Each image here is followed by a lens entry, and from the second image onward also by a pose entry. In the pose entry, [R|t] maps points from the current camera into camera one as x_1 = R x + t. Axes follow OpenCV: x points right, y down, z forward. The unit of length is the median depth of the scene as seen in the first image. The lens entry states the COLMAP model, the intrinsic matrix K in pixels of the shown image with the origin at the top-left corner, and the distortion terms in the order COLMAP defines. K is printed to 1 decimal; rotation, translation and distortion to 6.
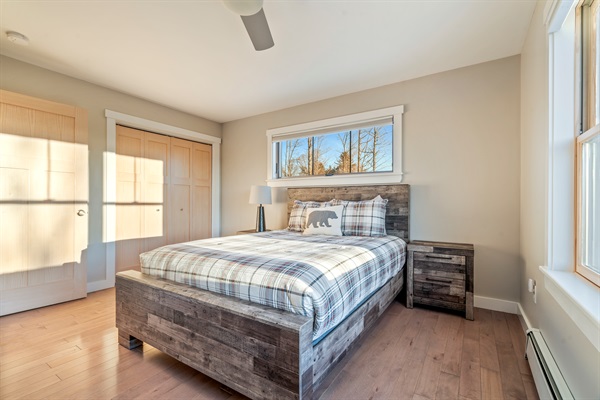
lens RADIAL K [[277.4, 0, 300.0], [0, 277.4, 200.0], [0, 0, 1]] dist [0.000061, 0.000011]
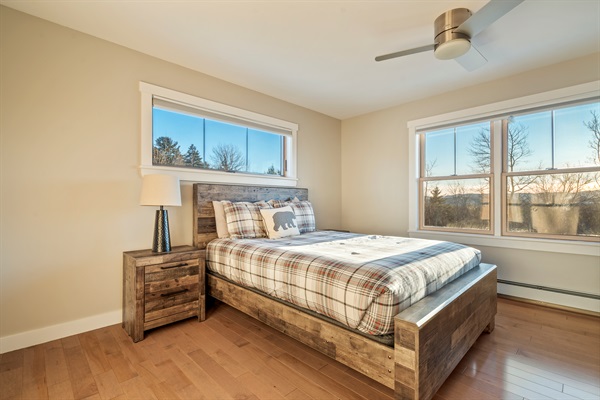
lens RADIAL K [[277.4, 0, 300.0], [0, 277.4, 200.0], [0, 0, 1]] dist [0.000061, 0.000011]
pose [[0.234345, 0.008923, 0.972113, -1.747362], [-0.012505, 0.999903, -0.006163, 0.006418], [-0.972073, -0.010712, 0.234434, 1.472087]]
